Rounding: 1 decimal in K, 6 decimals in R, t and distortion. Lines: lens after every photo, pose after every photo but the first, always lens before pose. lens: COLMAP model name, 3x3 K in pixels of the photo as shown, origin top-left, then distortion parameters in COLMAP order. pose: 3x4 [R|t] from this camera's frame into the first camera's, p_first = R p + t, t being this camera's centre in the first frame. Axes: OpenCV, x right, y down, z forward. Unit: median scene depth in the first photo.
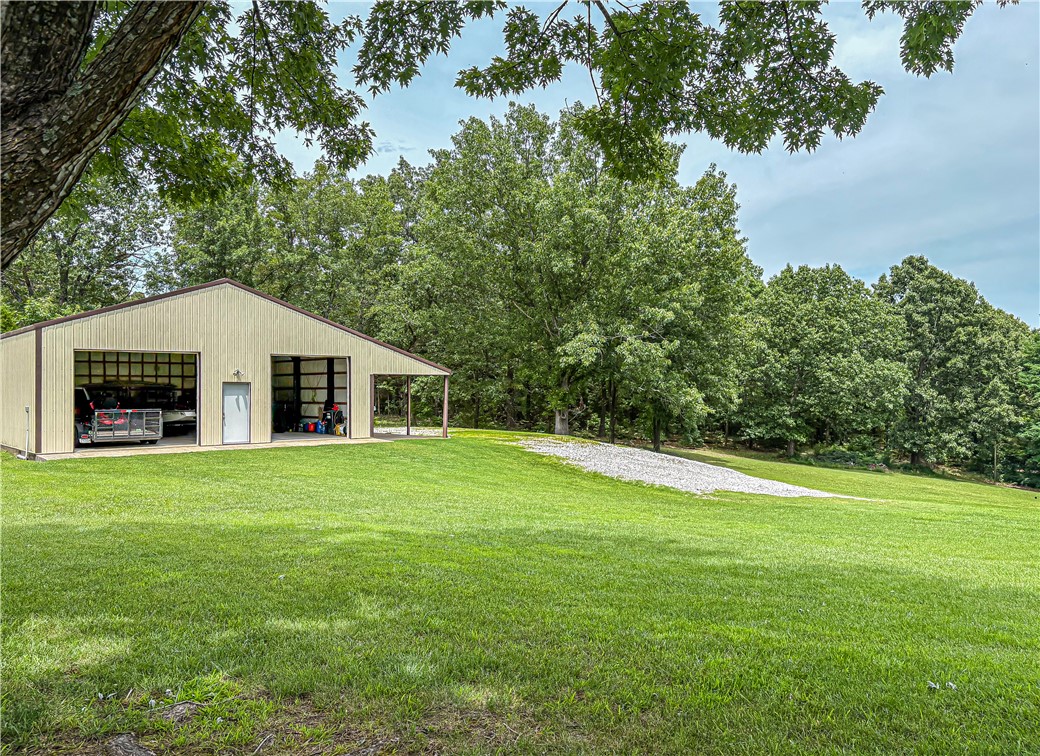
lens RADIAL K [[838.0, 0, 520.1], [0, 838.0, 368.4], [0, 0, 1]] dist [0.029120, 0.000431]
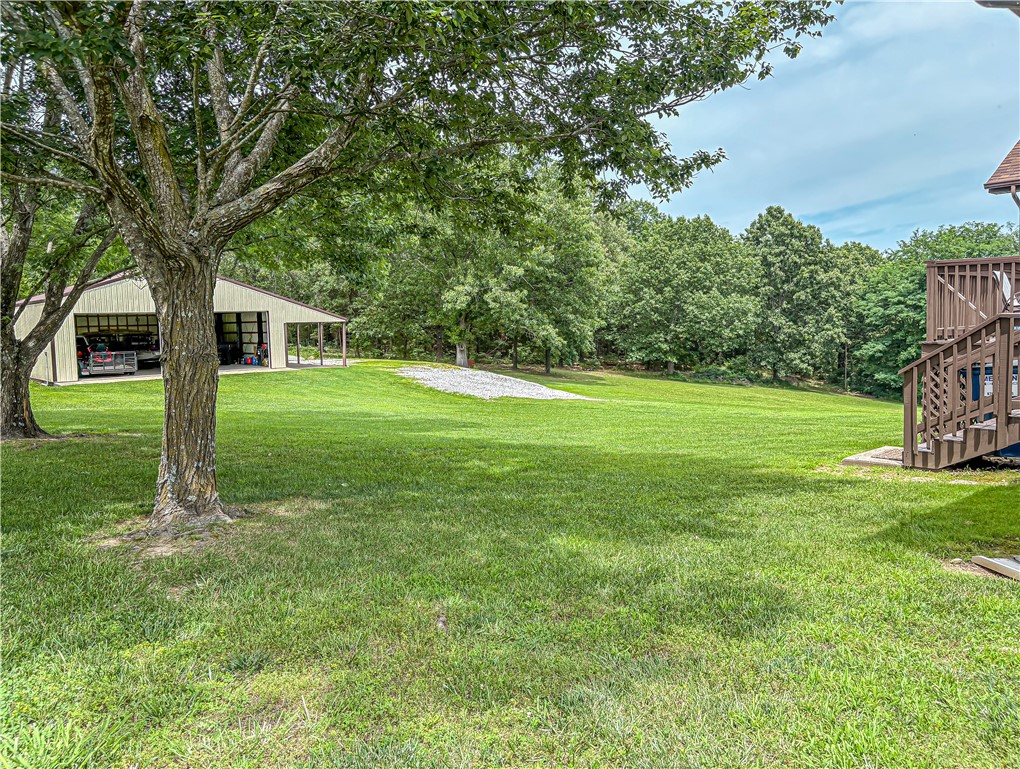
lens RADIAL K [[789.1, 0, 509.0], [0, 789.1, 379.7], [0, 0, 1]] dist [0.030884, -0.012790]
pose [[0.999743, -0.022513, 0.002745, 0.100983], [0.022117, 0.994581, 0.101584, -0.013046], [-0.005017, -0.101498, 0.994823, -0.177849]]
